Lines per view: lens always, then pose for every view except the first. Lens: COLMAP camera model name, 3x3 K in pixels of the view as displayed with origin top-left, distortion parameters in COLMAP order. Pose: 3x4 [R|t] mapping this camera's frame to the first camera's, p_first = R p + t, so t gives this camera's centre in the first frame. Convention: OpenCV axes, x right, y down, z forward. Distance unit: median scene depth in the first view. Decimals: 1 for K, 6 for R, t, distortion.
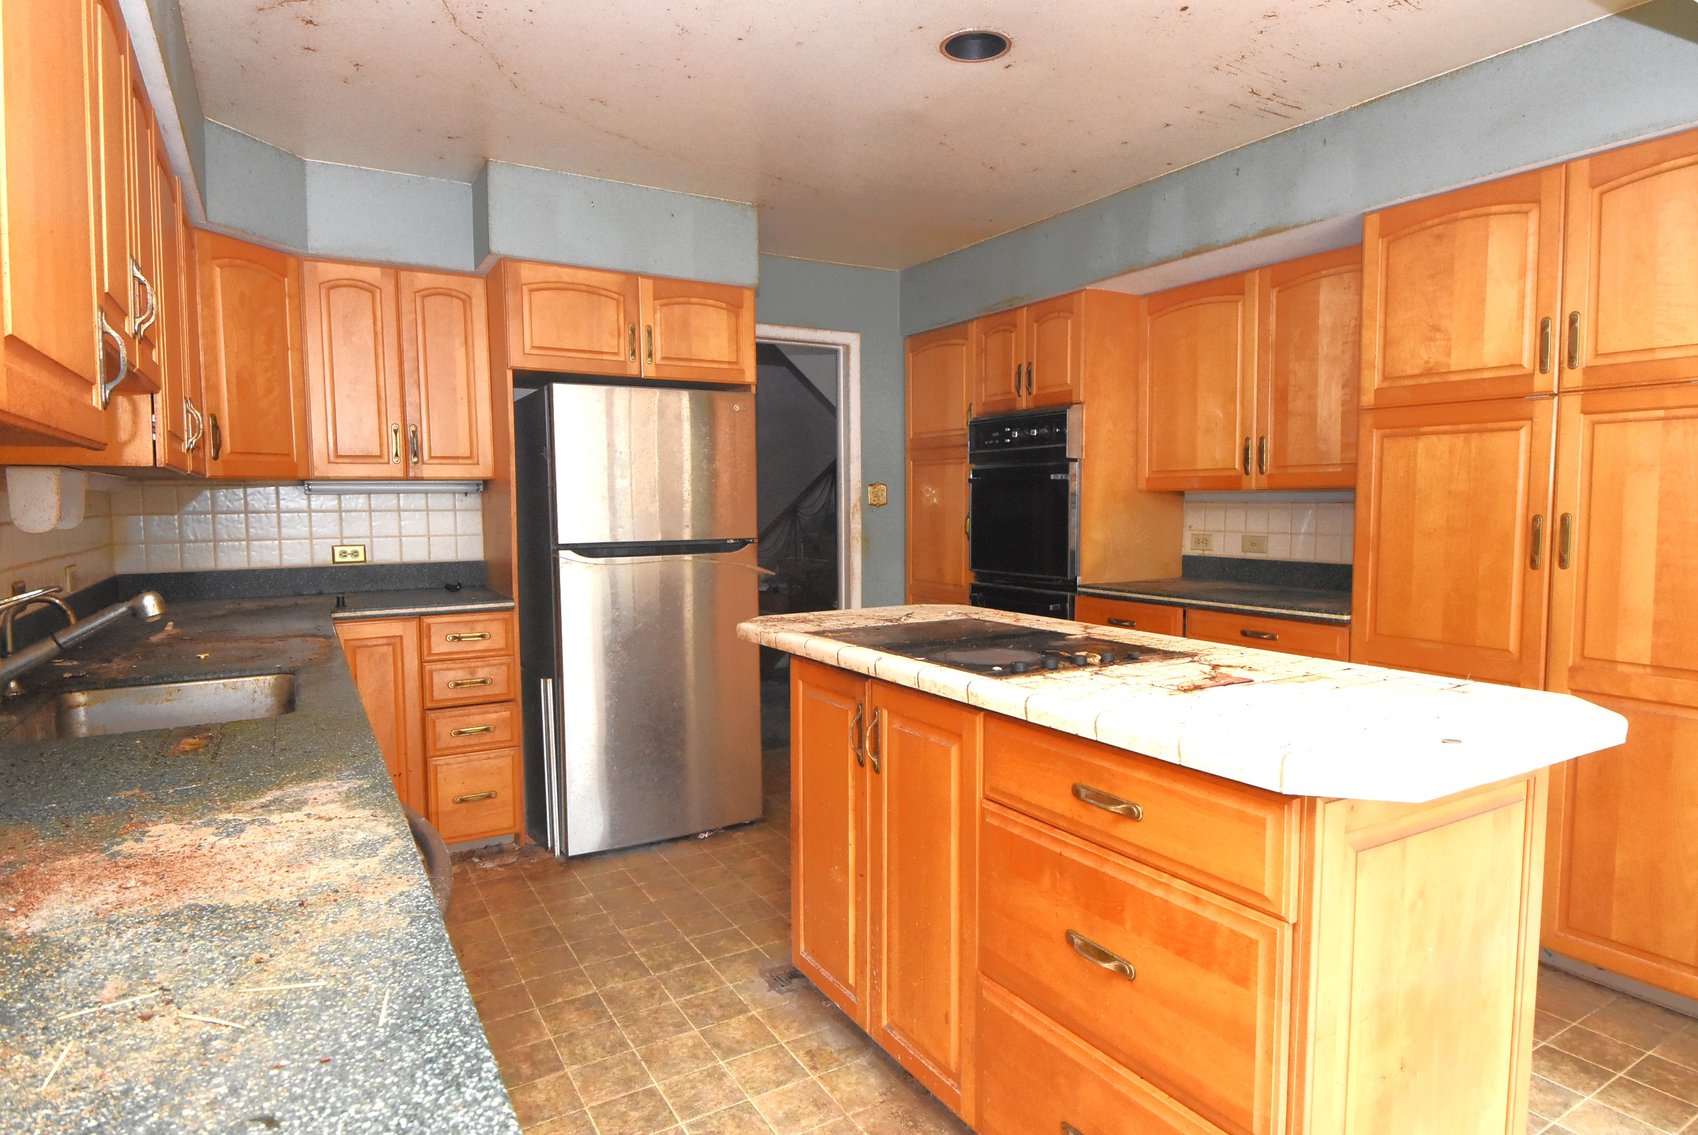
lens RADIAL K [[986.1, 0, 850.5], [0, 986.1, 567.3], [0, 0, 1]] dist [0.028228, -0.003148]
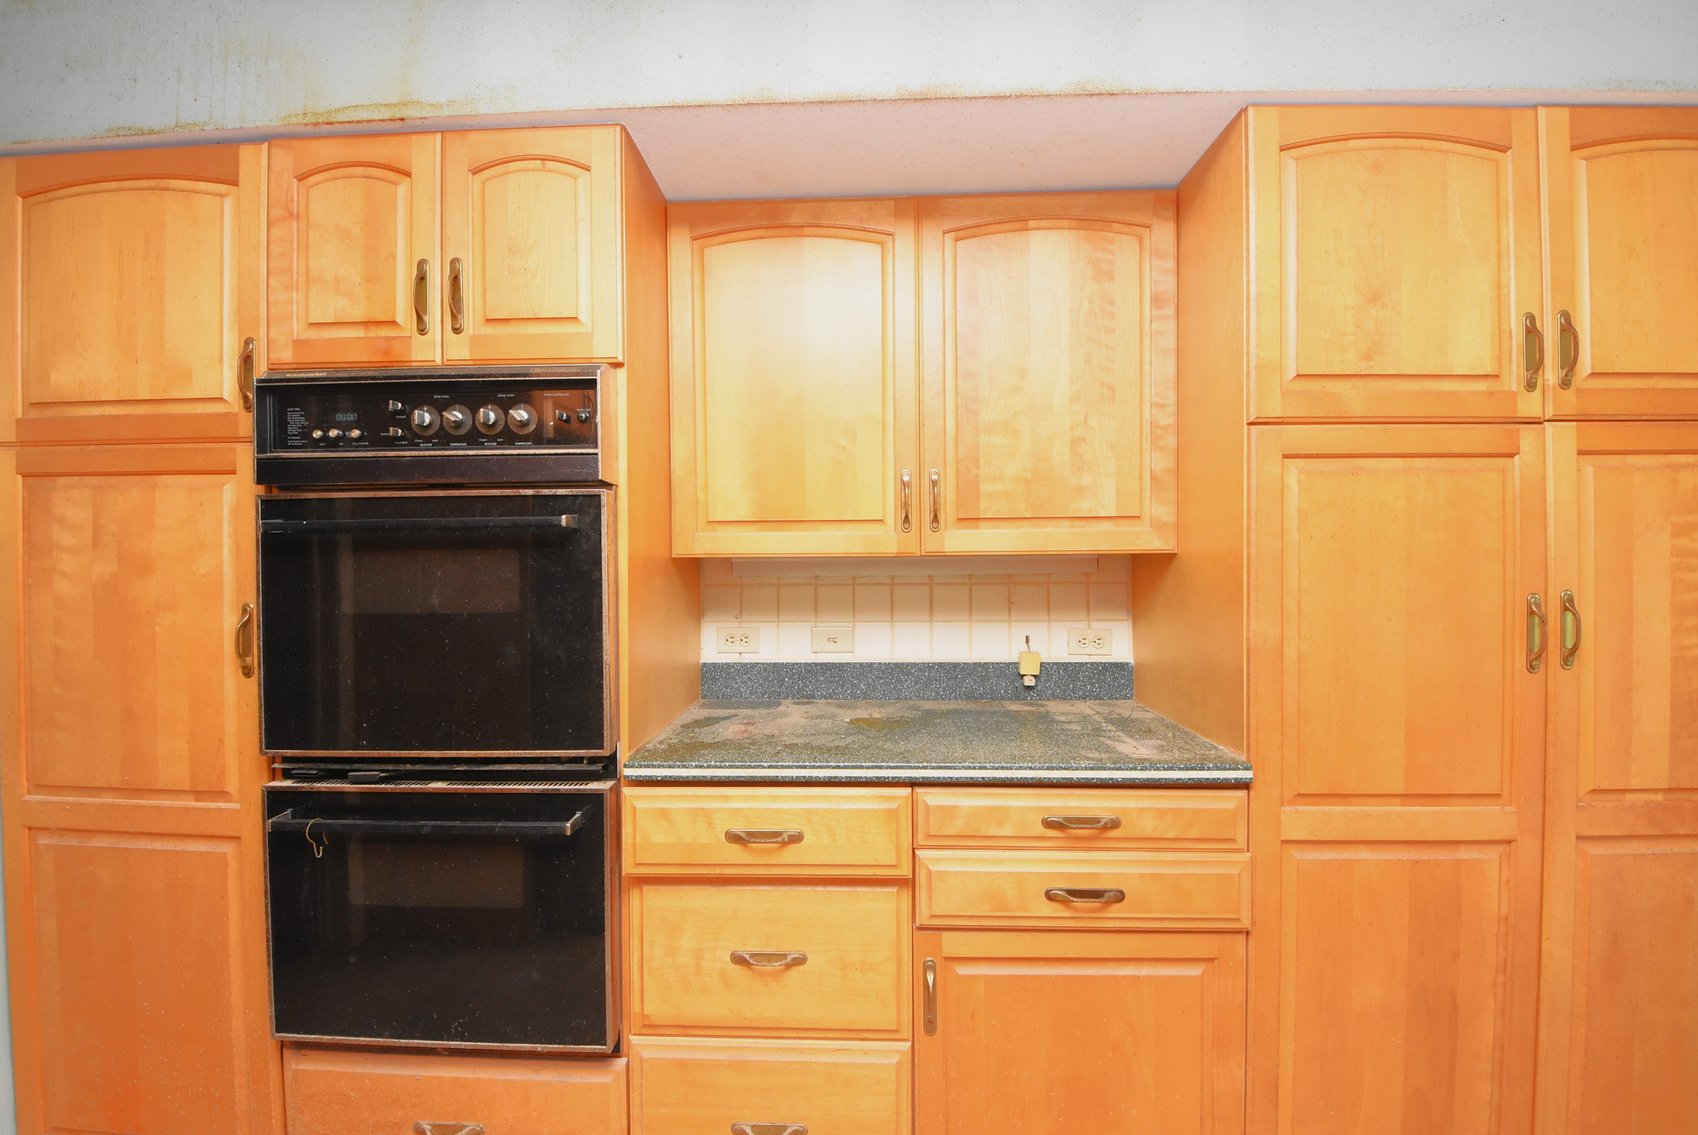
lens RADIAL K [[759.3, 0, 846.2], [0, 759.3, 550.0], [0, 0, 1]] dist [0.001471, -0.001080]
pose [[0.558356, 0.010578, 0.829534, 0.000470], [0.058395, 0.996937, -0.052017, -0.051732], [-0.827544, 0.077485, 0.556028, 0.670473]]
